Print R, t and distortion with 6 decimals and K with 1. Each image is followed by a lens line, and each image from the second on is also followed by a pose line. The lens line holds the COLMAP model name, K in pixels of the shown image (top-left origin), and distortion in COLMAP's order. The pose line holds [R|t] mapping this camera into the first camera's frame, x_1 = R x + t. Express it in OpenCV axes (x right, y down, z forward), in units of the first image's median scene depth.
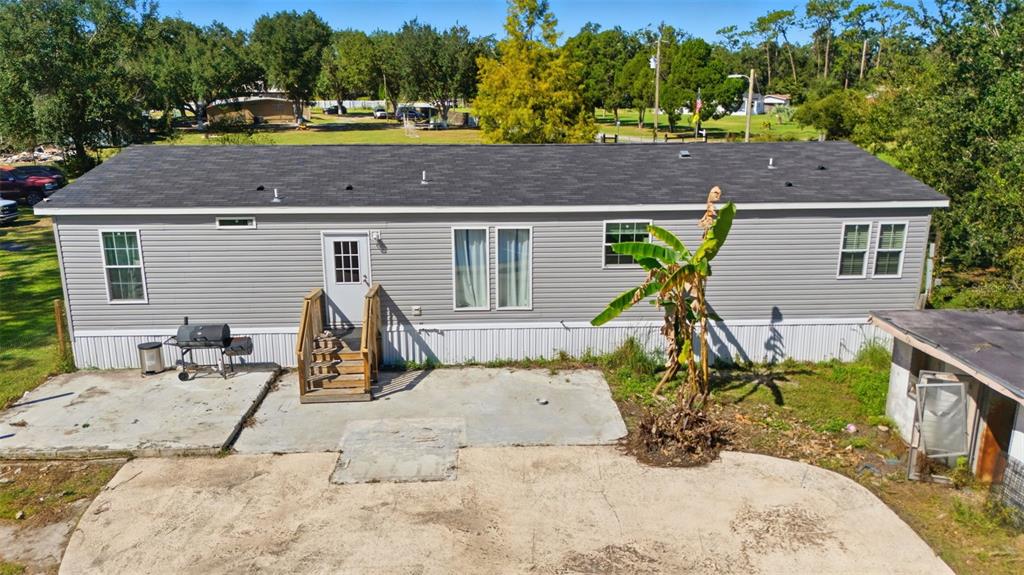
lens RADIAL K [[752.0, 0, 512.0], [0, 752.0, 287.5], [0, 0, 1]] dist [0.120554, -0.219552]
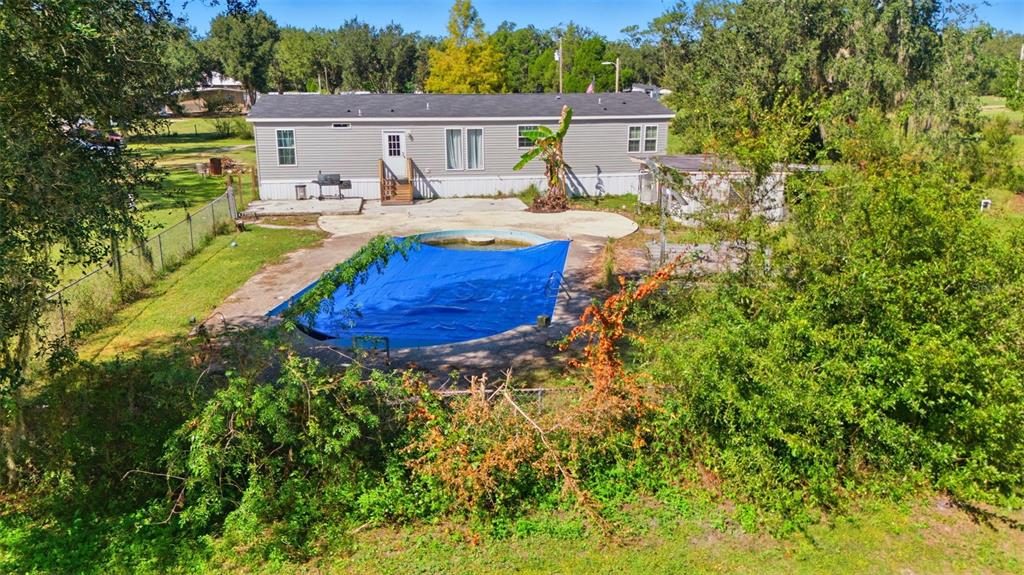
lens RADIAL K [[752.0, 0, 512.0], [0, 752.0, 287.5], [0, 0, 1]] dist [0.120554, -0.219552]
pose [[0.994569, -0.030137, 0.099623, -0.109413], [0.029774, 0.999543, 0.005130, 0.333093], [-0.099733, -0.002135, 0.995012, -1.032474]]
